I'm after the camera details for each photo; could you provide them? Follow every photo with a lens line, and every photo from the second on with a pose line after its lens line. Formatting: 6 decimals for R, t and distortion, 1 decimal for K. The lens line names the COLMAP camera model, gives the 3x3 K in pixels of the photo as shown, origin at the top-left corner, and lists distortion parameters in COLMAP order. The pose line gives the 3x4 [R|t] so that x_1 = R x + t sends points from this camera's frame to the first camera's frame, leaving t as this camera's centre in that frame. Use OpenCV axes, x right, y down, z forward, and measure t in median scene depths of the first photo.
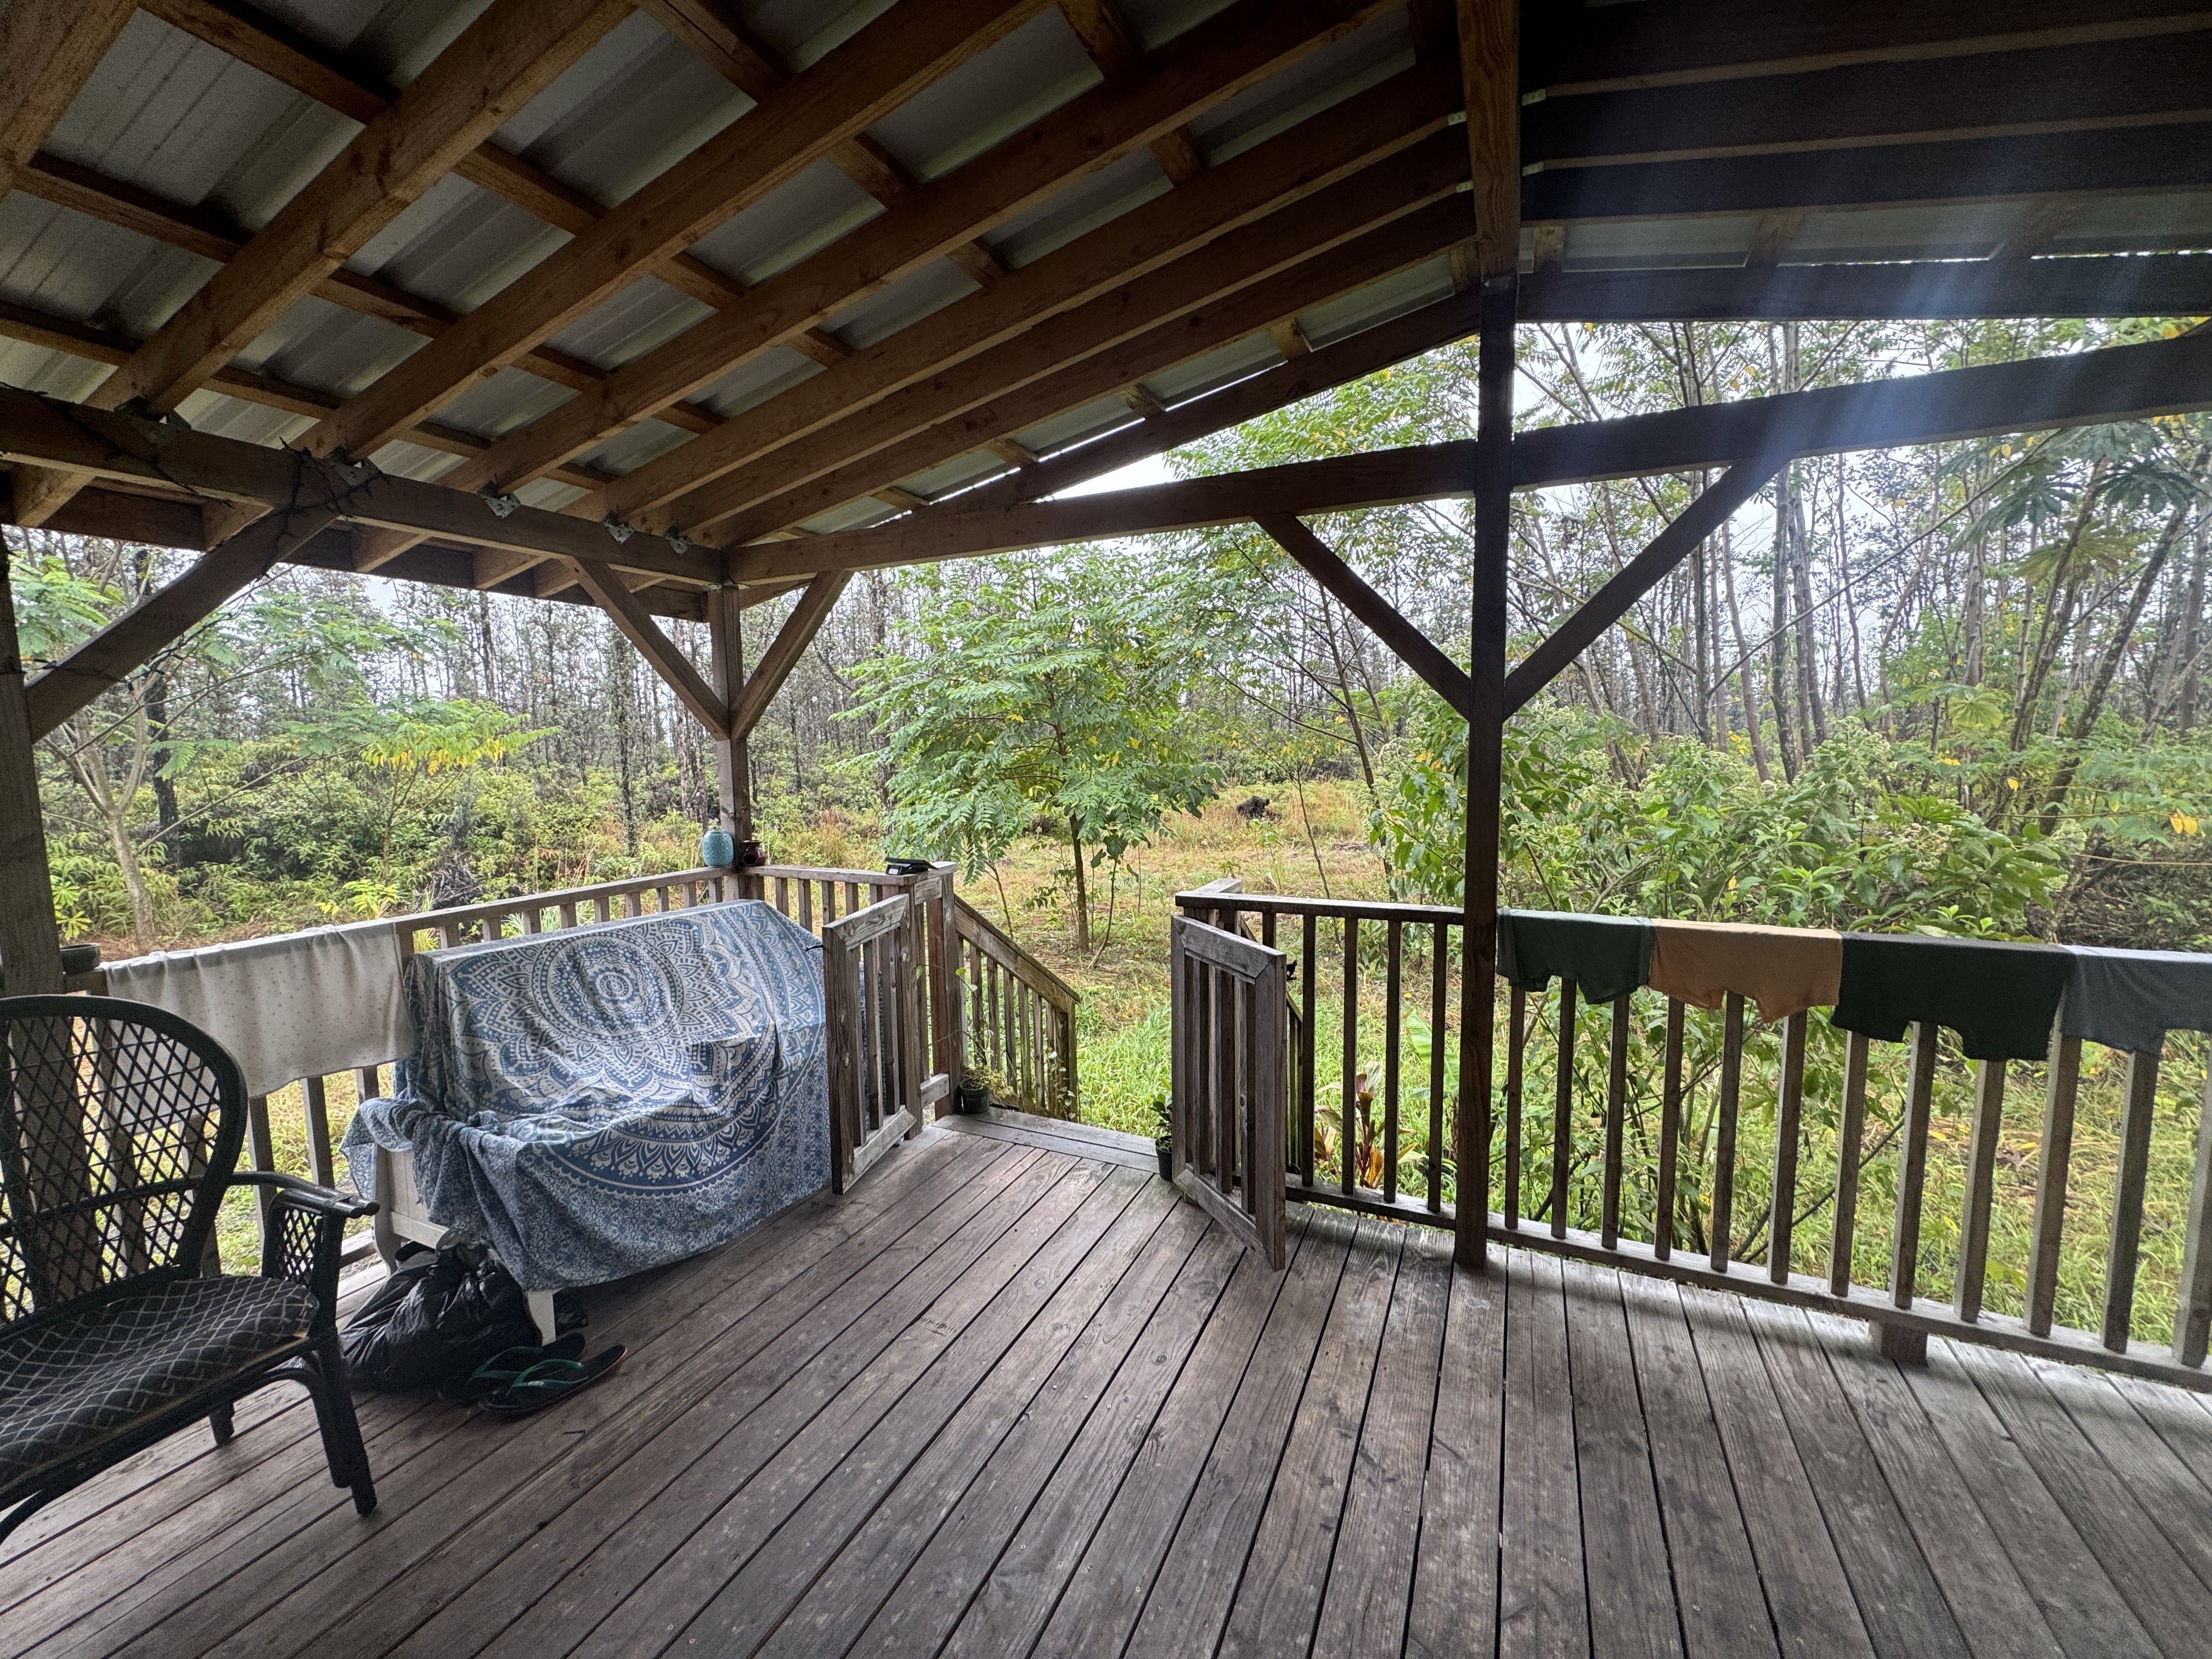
lens RADIAL K [[880.4, 0, 1100.0], [0, 880.4, 827.1], [0, 0, 1]] dist [-0.000707, -0.000624]
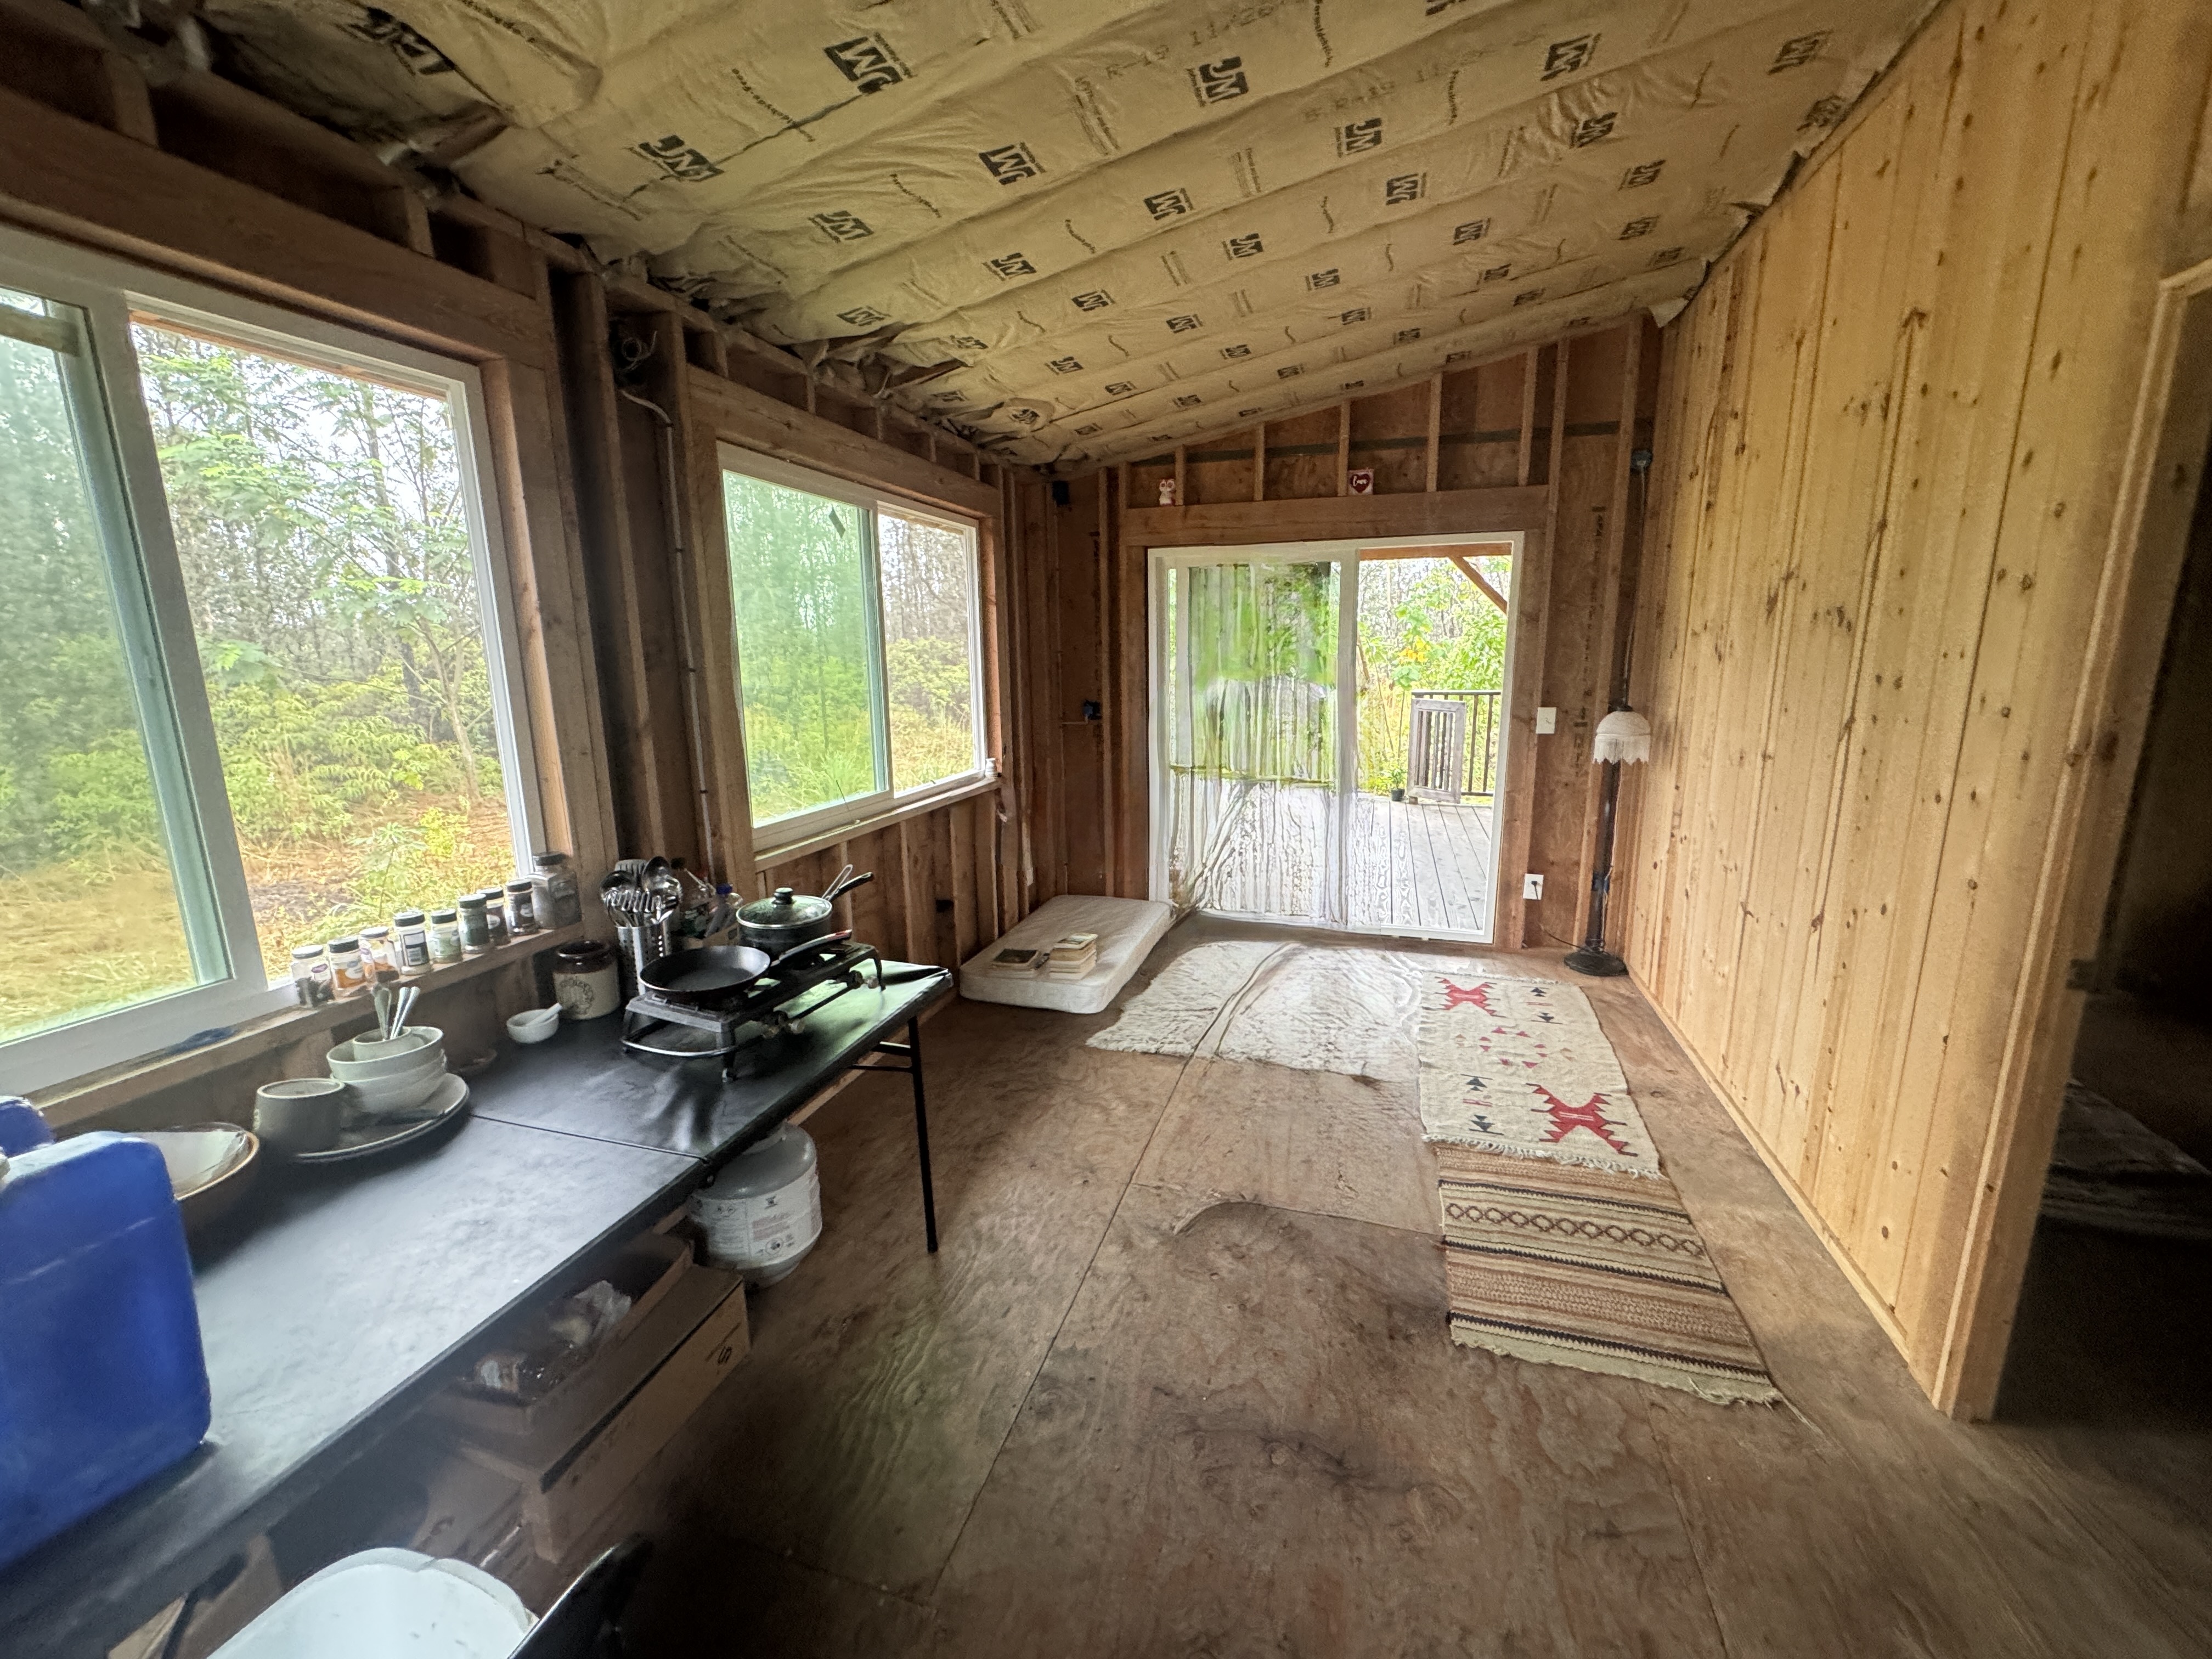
lens RADIAL K [[887.8, 0, 1102.5], [0, 887.8, 825.2], [0, 0, 1]] dist [-0.004736, 0.000807]
pose [[0.990400, -0.022729, 0.136349, -1.458626], [0.009306, 0.995114, 0.098291, 0.246419], [-0.137917, -0.096079, 0.985773, -1.917292]]
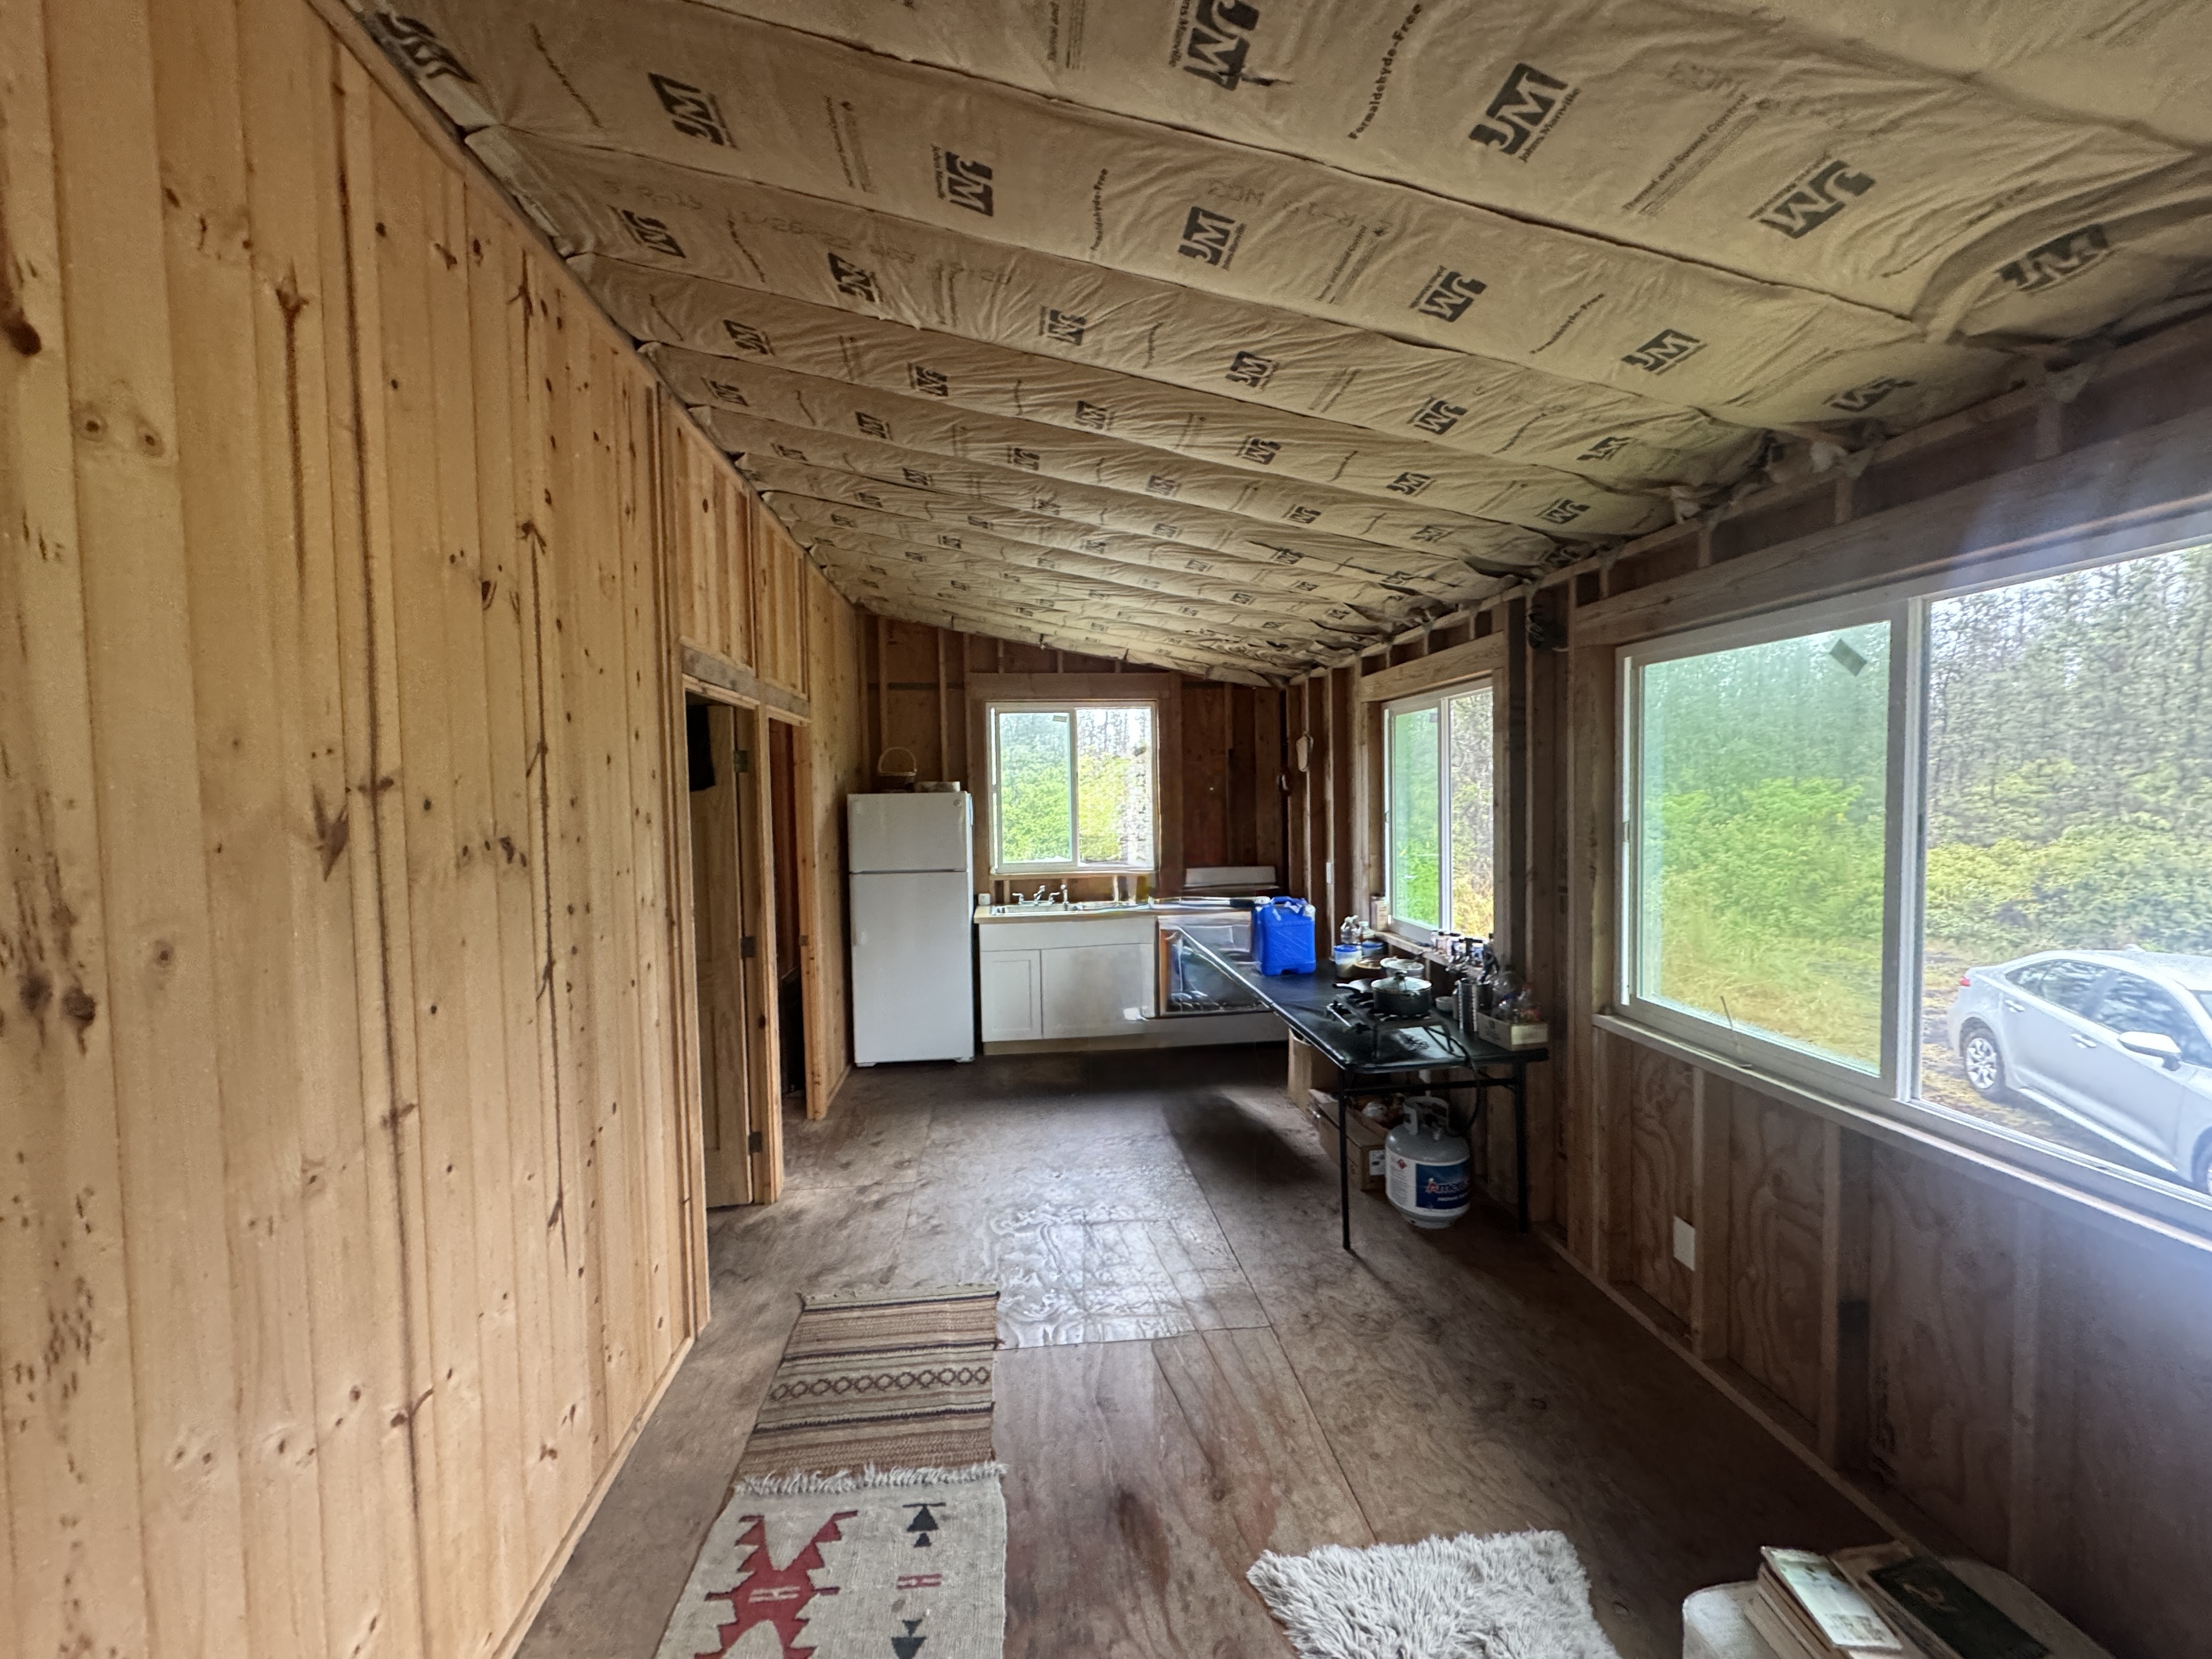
lens RADIAL K [[887.8, 0, 1102.5], [0, 887.8, 825.2], [0, 0, 1]] dist [-0.004736, 0.000807]
pose [[-0.852474, 0.053882, -0.519985, -0.609447], [-0.019048, 0.990812, 0.133898, 0.006500], [0.522422, 0.124050, -0.843615, -0.265006]]
